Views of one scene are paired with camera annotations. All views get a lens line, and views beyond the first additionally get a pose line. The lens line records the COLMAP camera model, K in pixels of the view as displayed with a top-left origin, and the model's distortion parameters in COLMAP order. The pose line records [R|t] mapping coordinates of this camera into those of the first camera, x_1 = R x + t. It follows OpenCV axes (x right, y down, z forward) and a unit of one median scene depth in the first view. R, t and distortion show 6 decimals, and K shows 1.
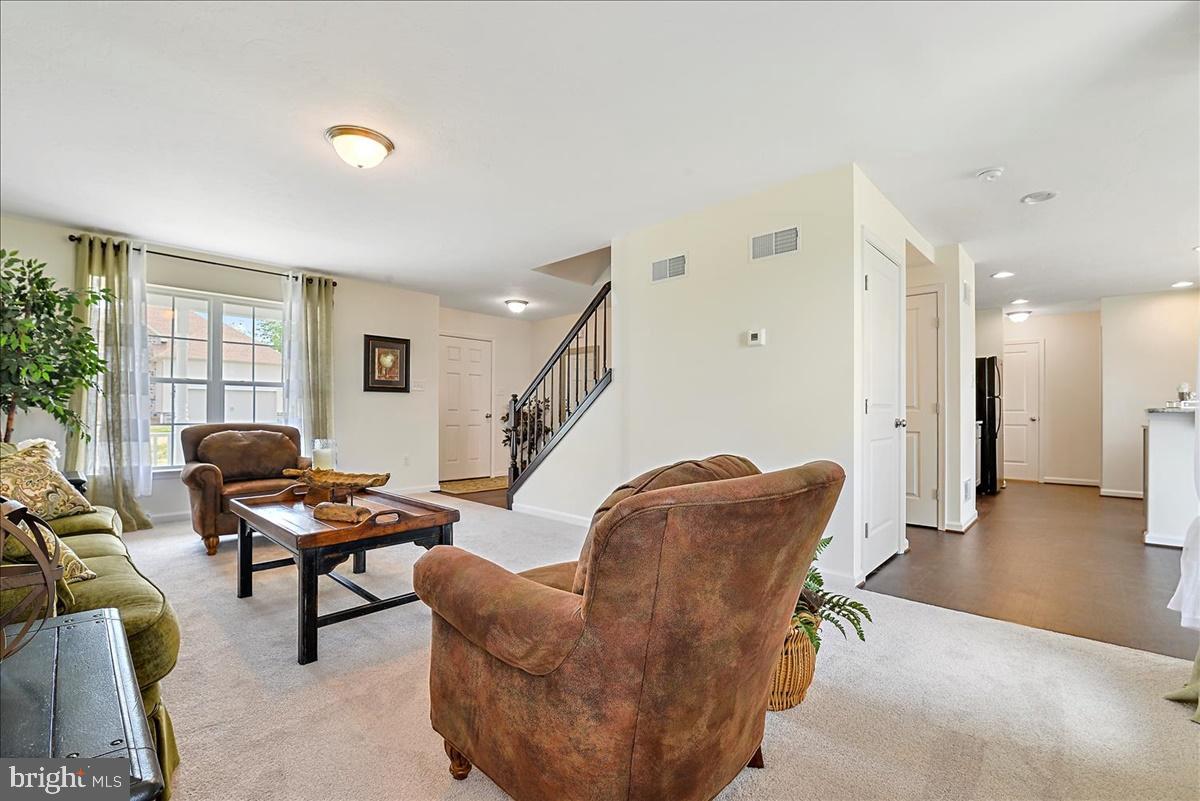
lens RADIAL K [[523.5, 0, 575.0], [0, 523.5, 409.5], [0, 0, 1]] dist [-0.006697, -0.004817]
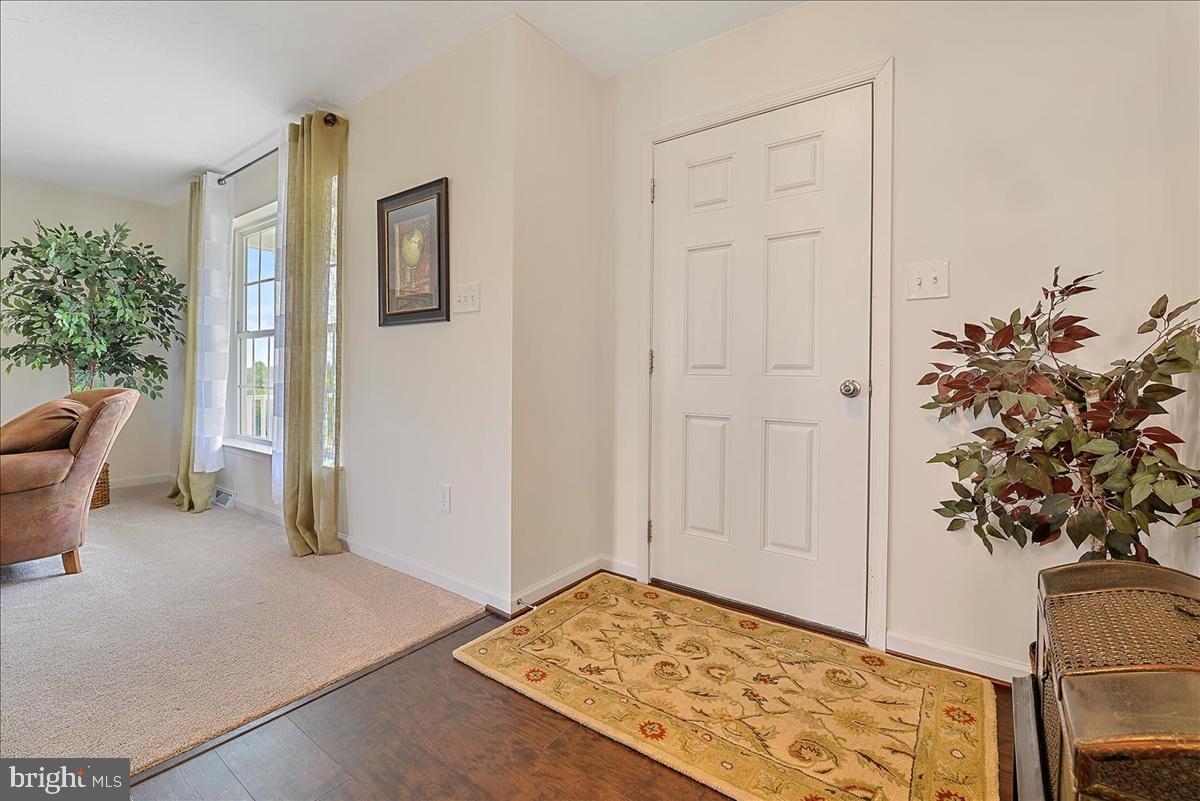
lens RADIAL K [[523.5, 0, 595.8], [0, 523.5, 370.6], [0, 0, 1]] dist [-0.006697, -0.004817]
pose [[0.149474, -0.007989, -0.988733, 0.074076], [0.002898, 0.999967, -0.007642, 0.007818], [0.988761, -0.001723, 0.149492, 1.094449]]
